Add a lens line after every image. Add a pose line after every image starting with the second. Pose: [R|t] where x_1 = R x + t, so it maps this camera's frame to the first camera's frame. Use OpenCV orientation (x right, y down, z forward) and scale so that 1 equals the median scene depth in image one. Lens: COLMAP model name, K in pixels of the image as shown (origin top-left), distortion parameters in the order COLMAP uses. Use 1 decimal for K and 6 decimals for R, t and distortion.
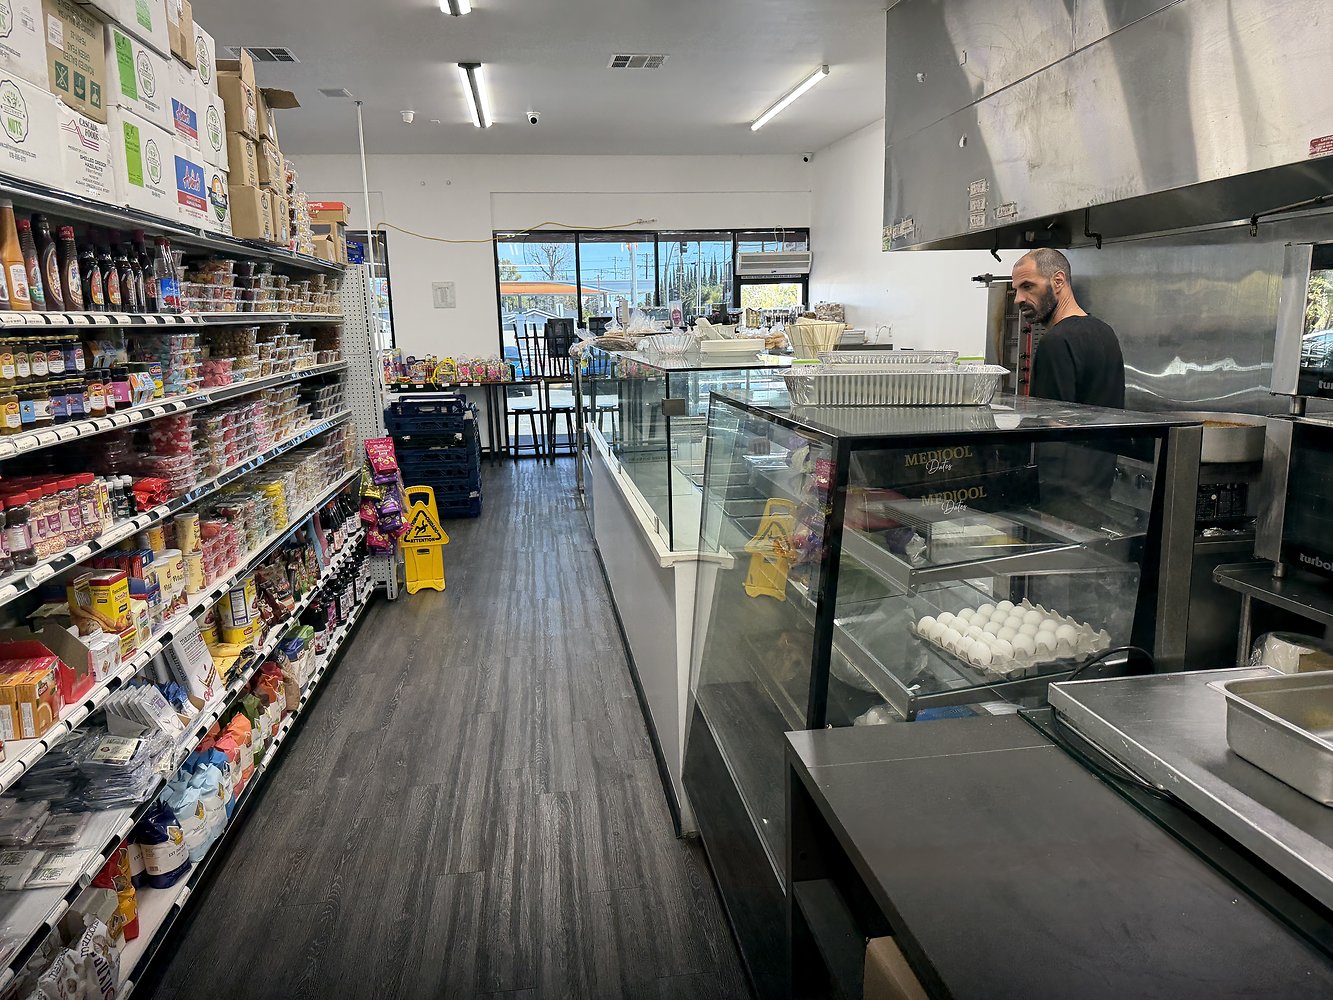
lens RADIAL K [[944.8, 0, 671.2], [0, 944.8, 500.4], [0, 0, 1]] dist [0.055700, -0.070451]
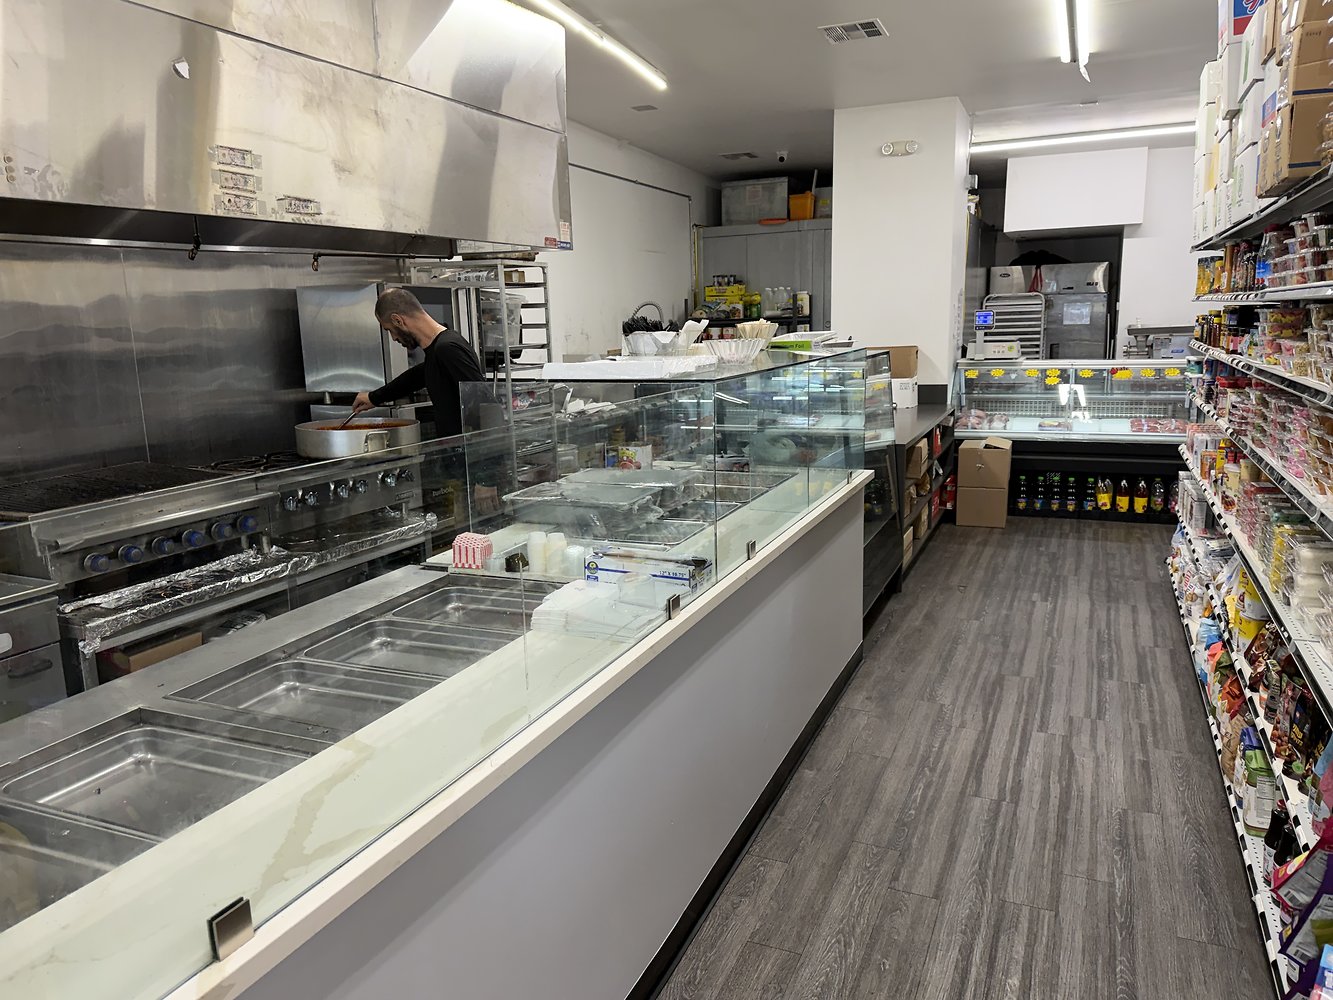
lens RADIAL K [[944.8, 0, 663.9], [0, 944.8, 499.7], [0, 0, 1]] dist [0.055700, -0.070451]
pose [[-0.845933, -0.060275, 0.529873, -0.375002], [0.144648, 0.930412, 0.336766, -0.322208], [-0.513298, 0.361526, -0.778347, 1.671379]]
